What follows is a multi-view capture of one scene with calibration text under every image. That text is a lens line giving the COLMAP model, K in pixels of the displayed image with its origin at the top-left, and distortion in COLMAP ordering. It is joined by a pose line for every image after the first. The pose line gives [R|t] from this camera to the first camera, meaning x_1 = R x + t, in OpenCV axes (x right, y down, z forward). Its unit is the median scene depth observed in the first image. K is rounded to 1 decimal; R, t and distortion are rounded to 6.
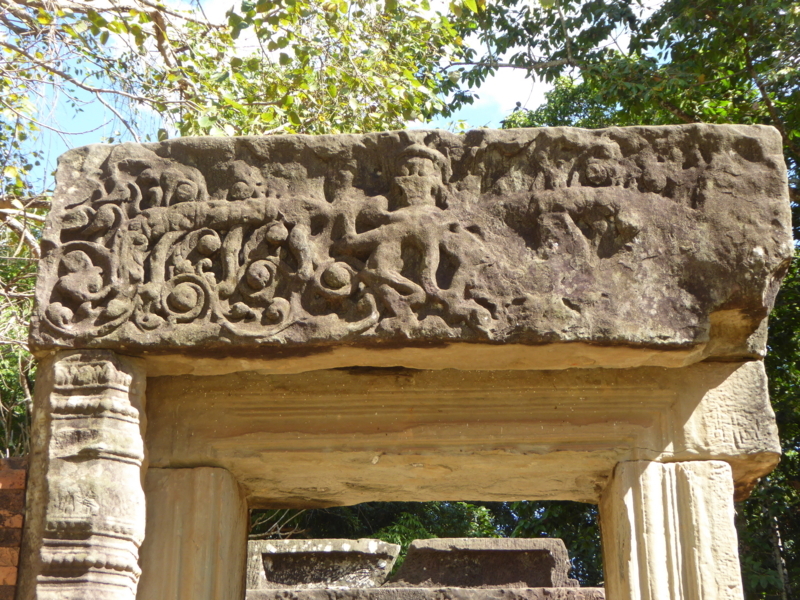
lens RADIAL K [[1505.4, 0, 413.7], [0, 1505.4, 278.8], [0, 0, 1]] dist [0.059003, 0.000000]
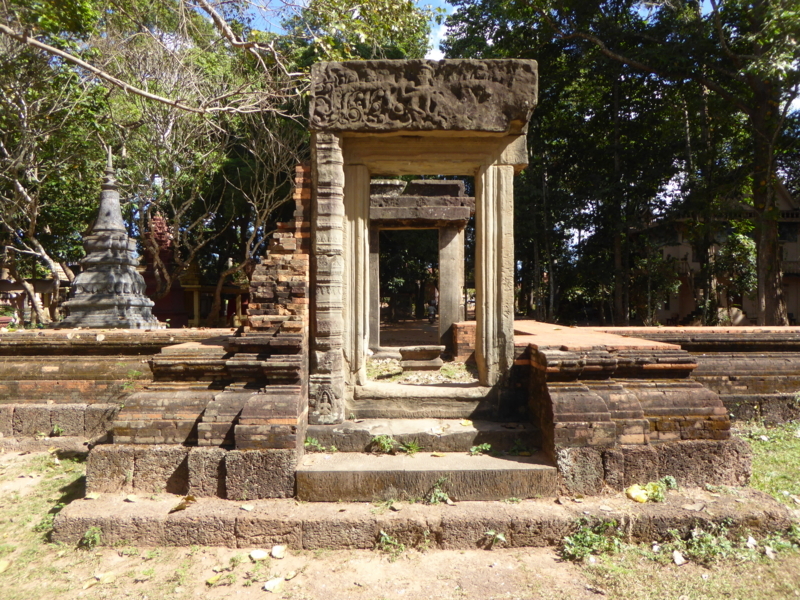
lens RADIAL K [[573.8, 0, 395.0], [0, 573.8, 287.8], [0, 0, 1]] dist [-0.029250, 0.003642]
pose [[0.999751, 0.015795, -0.015771, -0.033803], [-0.009129, 0.934122, 0.356836, -0.080741], [0.020368, -0.356603, 0.934034, -0.315032]]
